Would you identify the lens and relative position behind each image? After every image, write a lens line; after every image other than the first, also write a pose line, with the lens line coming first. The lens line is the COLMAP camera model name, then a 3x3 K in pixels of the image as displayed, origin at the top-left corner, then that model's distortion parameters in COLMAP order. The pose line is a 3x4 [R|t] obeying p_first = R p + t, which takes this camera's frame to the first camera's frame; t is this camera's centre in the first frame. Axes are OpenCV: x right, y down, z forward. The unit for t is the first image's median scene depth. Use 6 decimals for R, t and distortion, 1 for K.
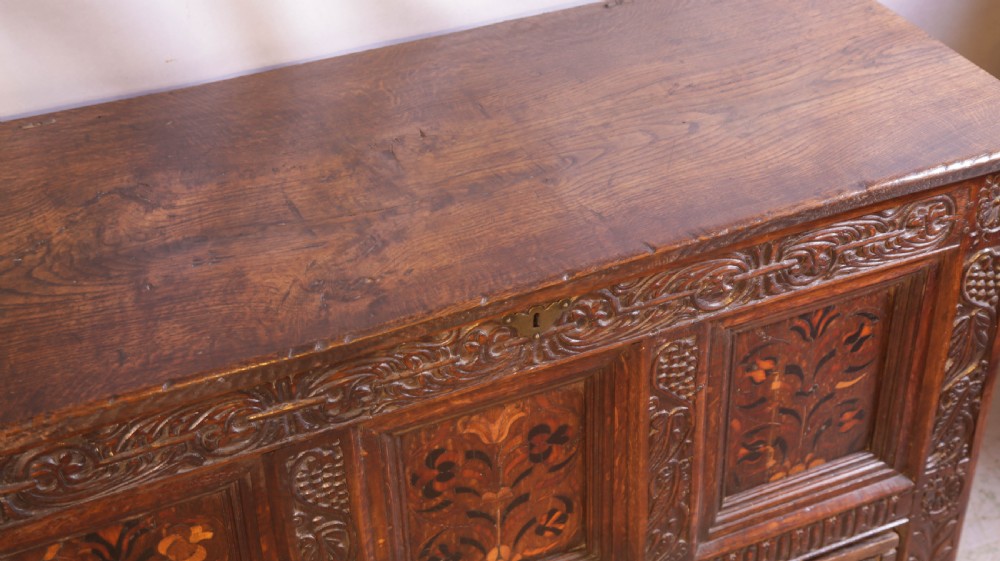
lens RADIAL K [[1330.2, 0, 501.7], [0, 1330.2, 228.3], [0, 0, 1]] dist [0.116039, 0.054799]
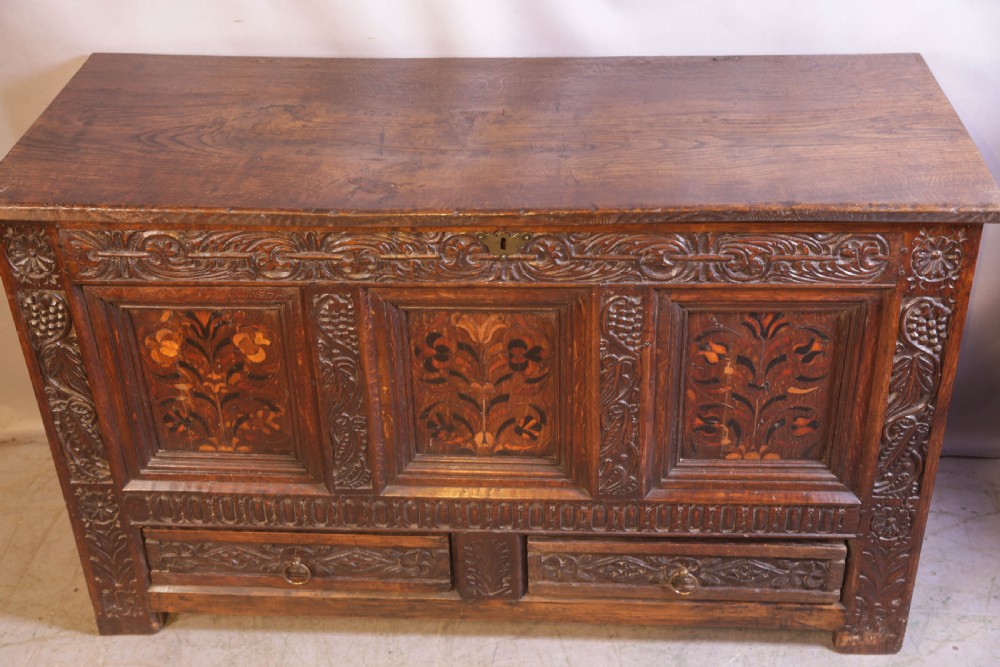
lens RADIAL K [[1272.1, 0, 503.3], [0, 1272.1, 334.2], [0, 0, 1]] dist [0.102932, 0.063386]
pose [[0.902746, 0.236885, -0.359076, 0.463622], [-0.244406, 0.969350, 0.025030, 0.114368], [0.353999, 0.065164, 0.932973, -0.173879]]
